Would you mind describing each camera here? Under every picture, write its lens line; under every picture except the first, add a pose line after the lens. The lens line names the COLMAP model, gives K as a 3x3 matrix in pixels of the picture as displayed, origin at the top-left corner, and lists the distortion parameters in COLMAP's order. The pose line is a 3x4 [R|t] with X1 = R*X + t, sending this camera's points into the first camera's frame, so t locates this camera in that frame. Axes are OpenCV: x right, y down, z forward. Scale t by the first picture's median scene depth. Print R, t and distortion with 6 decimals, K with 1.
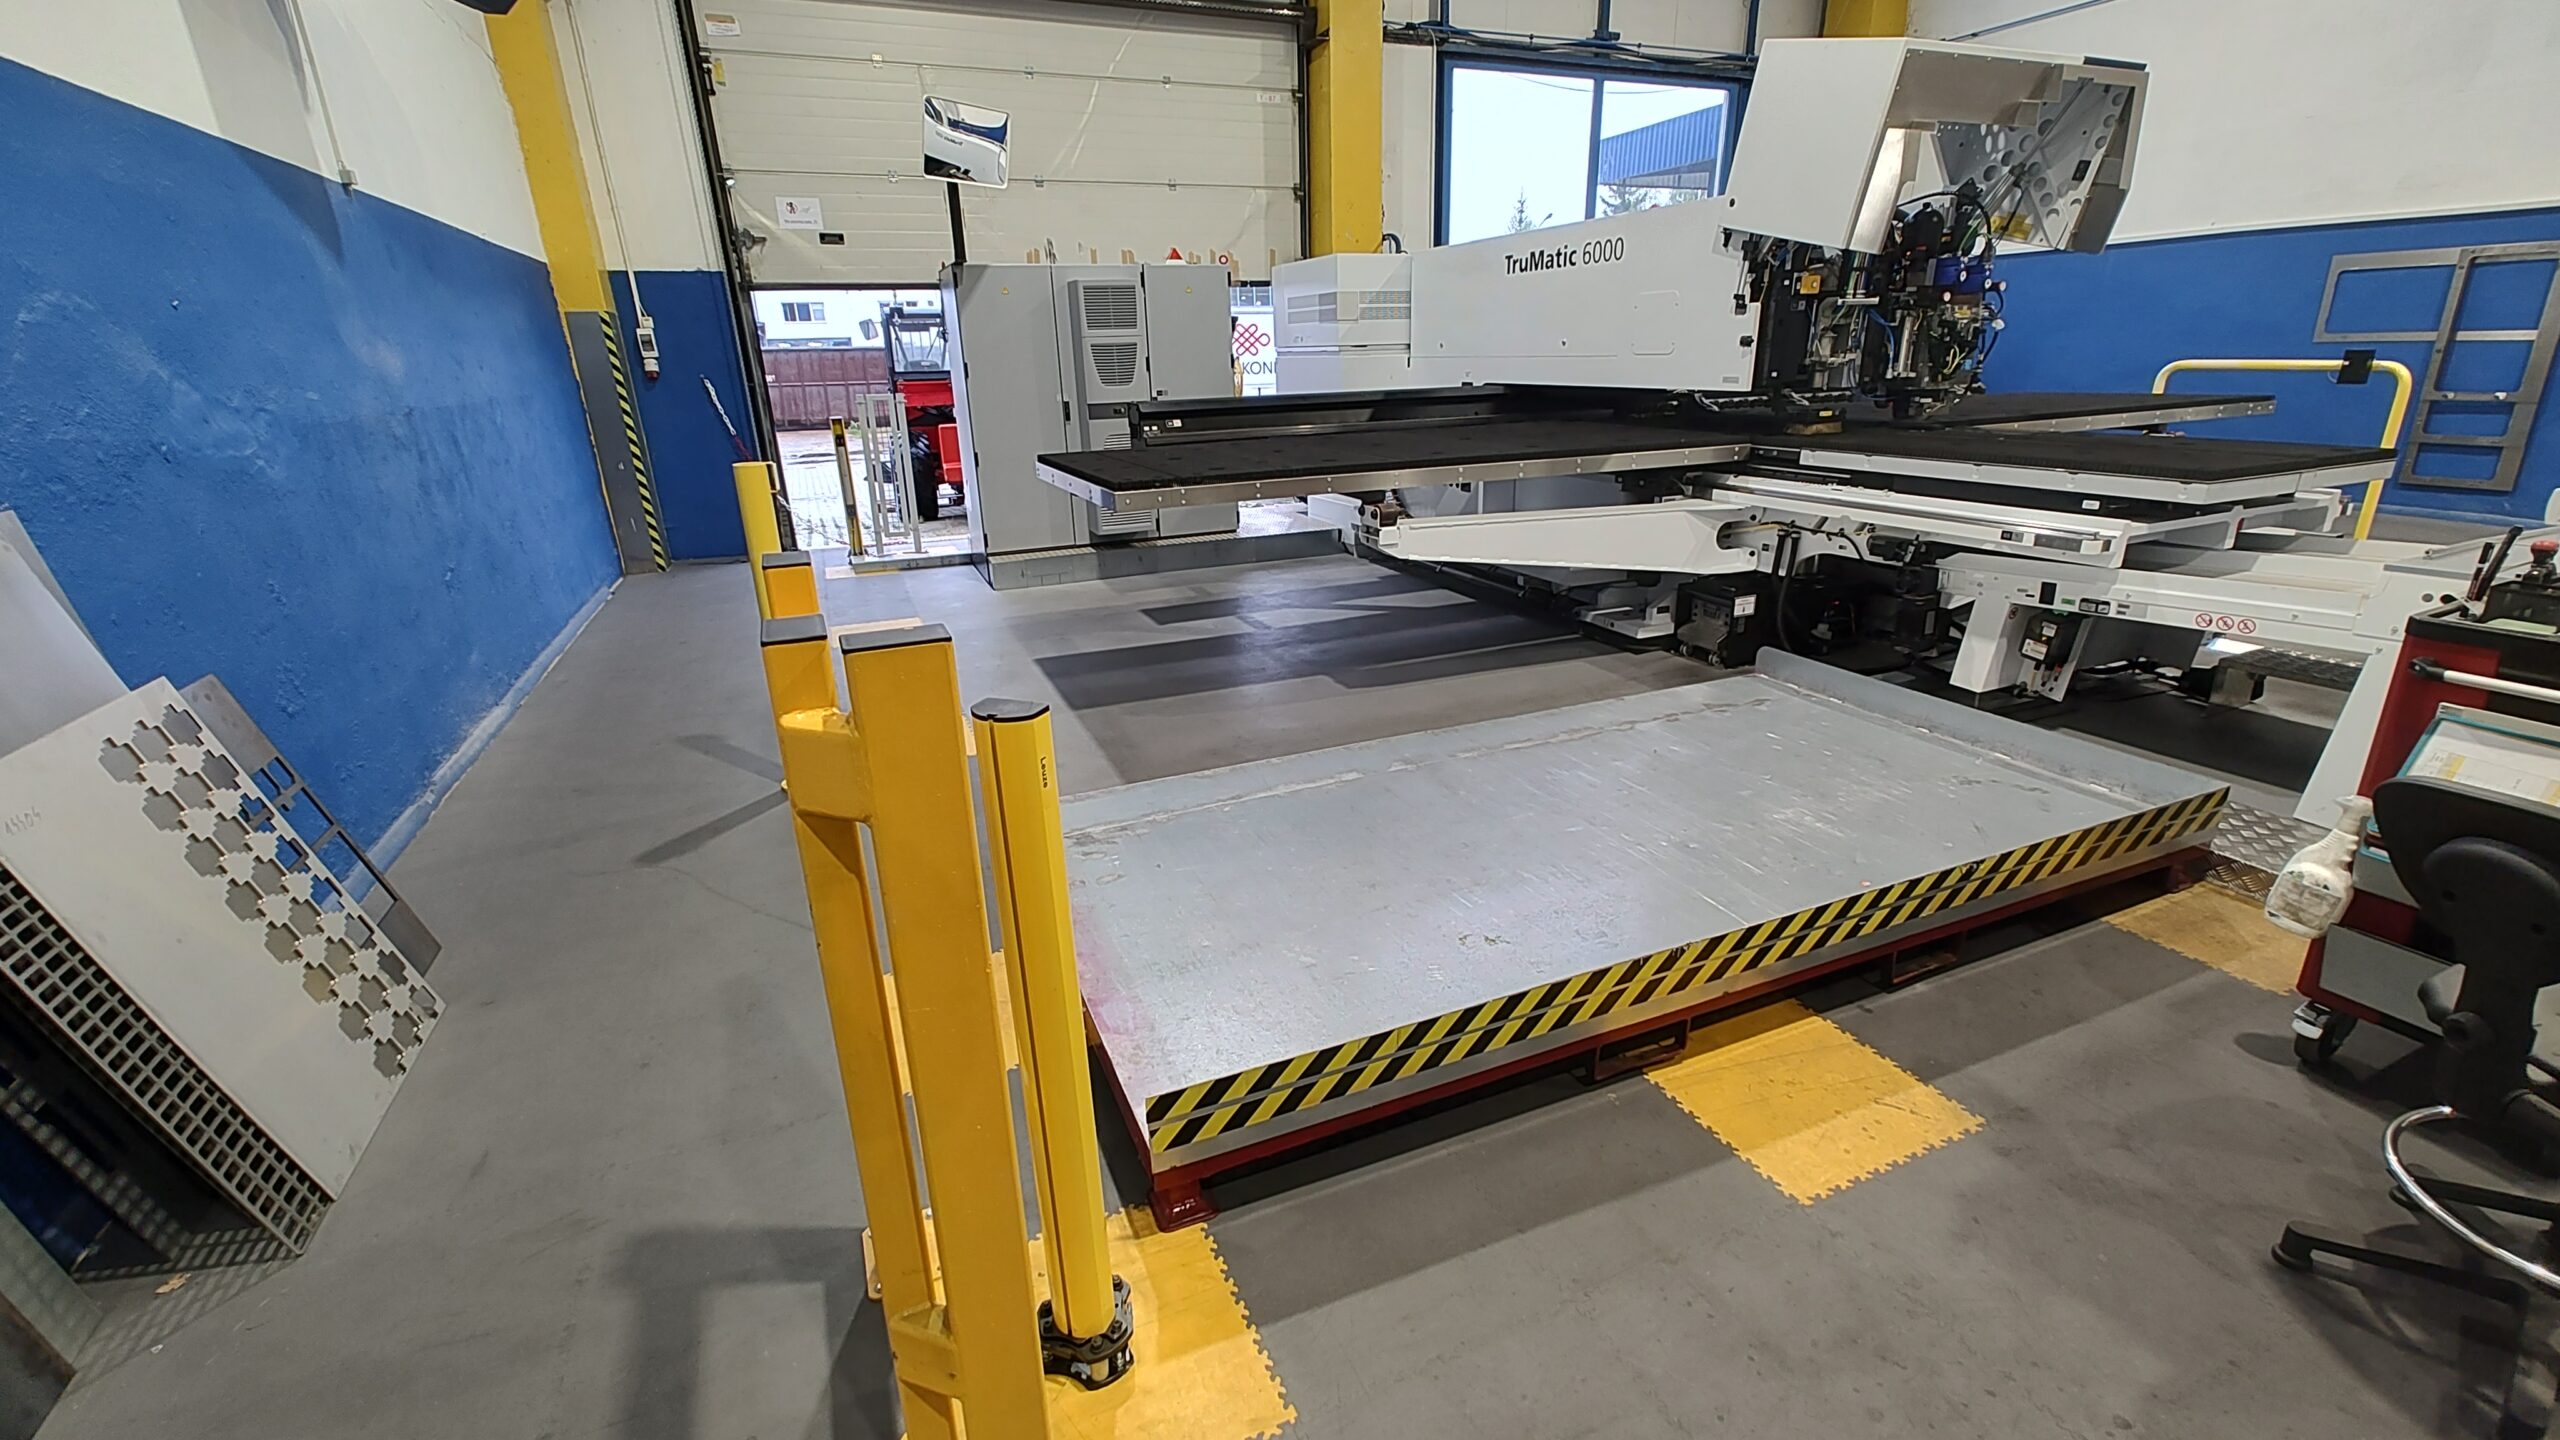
lens RADIAL K [[1062.2, 0, 1279.5], [0, 1062.2, 700.2], [0, 0, 1]] dist [0.000119, -0.000685]
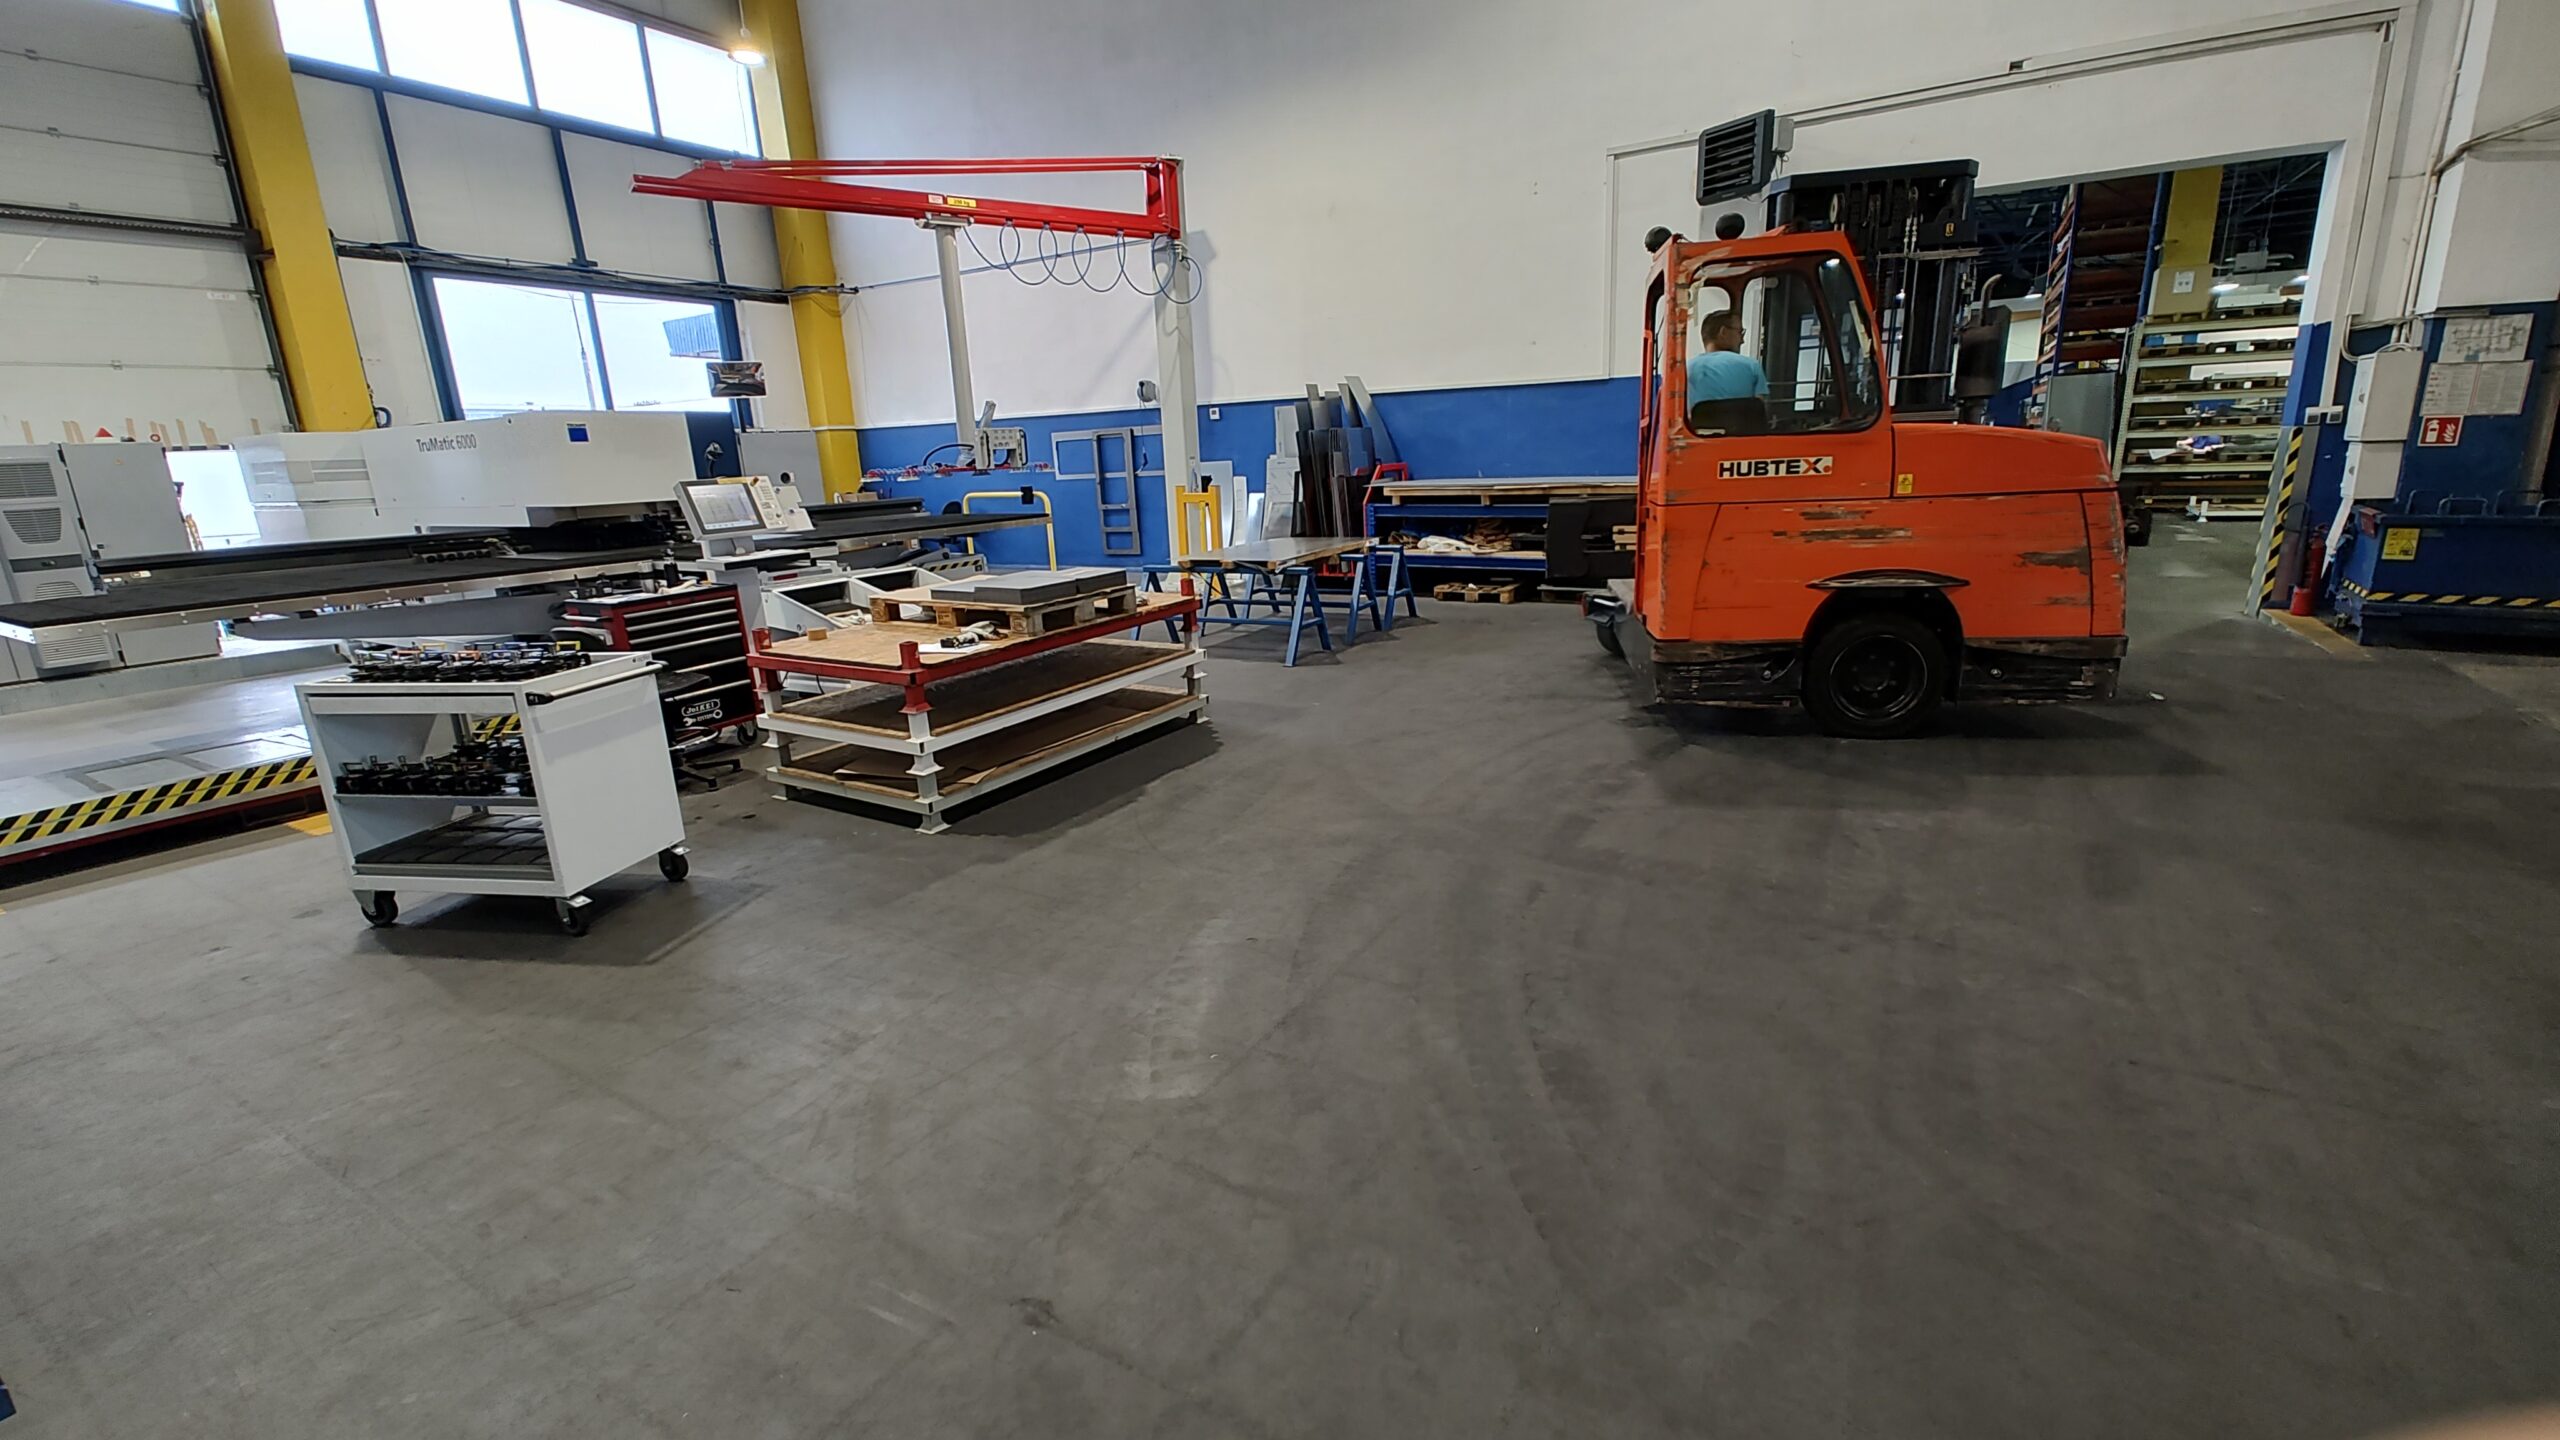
lens RADIAL K [[1062.2, 0, 1292.9], [0, 1062.2, 723.1], [0, 0, 1]] dist [0.000119, -0.000685]
pose [[0.804121, -0.154533, 0.574029, 0.349320], [0.208447, 0.977609, -0.028821, 0.305213], [-0.556721, 0.142831, 0.818328, -0.972309]]
